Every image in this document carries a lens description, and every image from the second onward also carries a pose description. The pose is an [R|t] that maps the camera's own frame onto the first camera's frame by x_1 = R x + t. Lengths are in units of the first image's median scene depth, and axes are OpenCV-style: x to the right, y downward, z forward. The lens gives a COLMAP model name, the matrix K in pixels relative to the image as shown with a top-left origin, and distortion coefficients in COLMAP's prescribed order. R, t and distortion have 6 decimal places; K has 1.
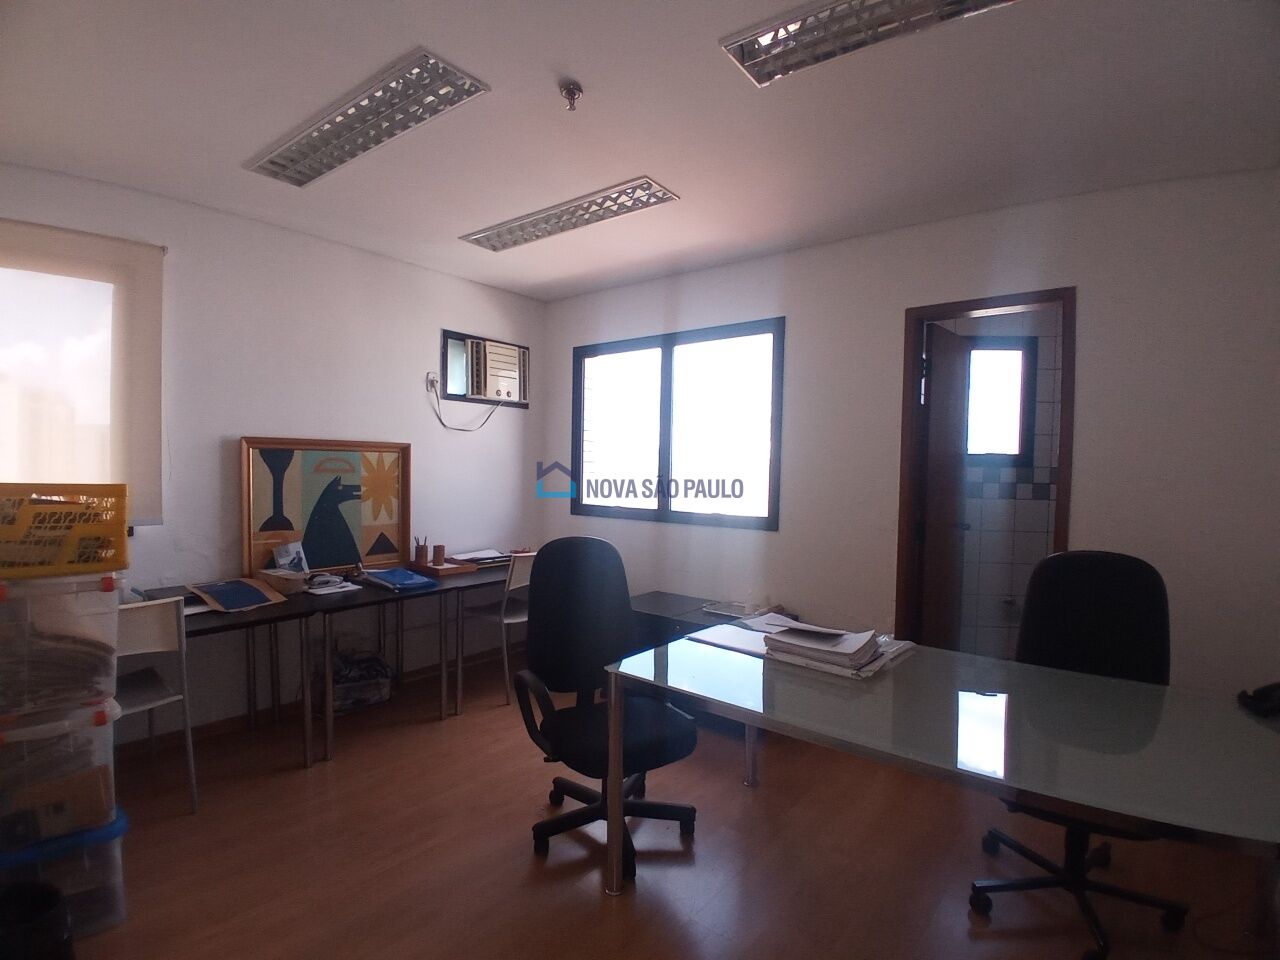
lens RADIAL K [[653.8, 0, 640.0], [0, 653.8, 480.0], [0, 0, 1]] dist [-0.002355, -0.000681]
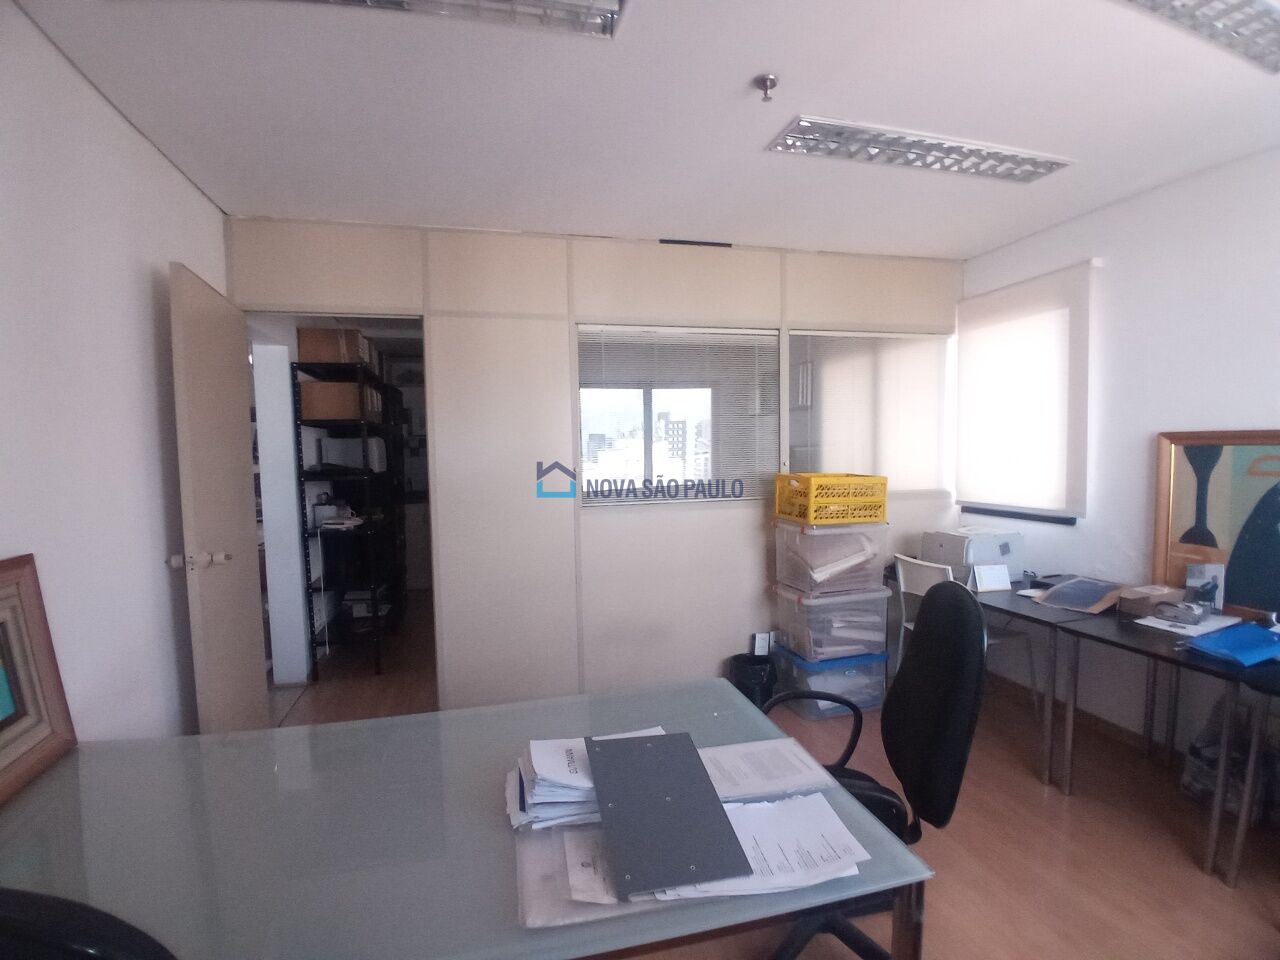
lens RADIAL K [[653.8, 0, 640.0], [0, 653.8, 480.0], [0, 0, 1]] dist [-0.002355, -0.000681]
pose [[-0.602153, 0.038014, -0.797475, 0.517033], [0.003330, 0.998977, 0.045104, -0.043515], [0.798374, 0.024504, -0.601663, 0.935244]]
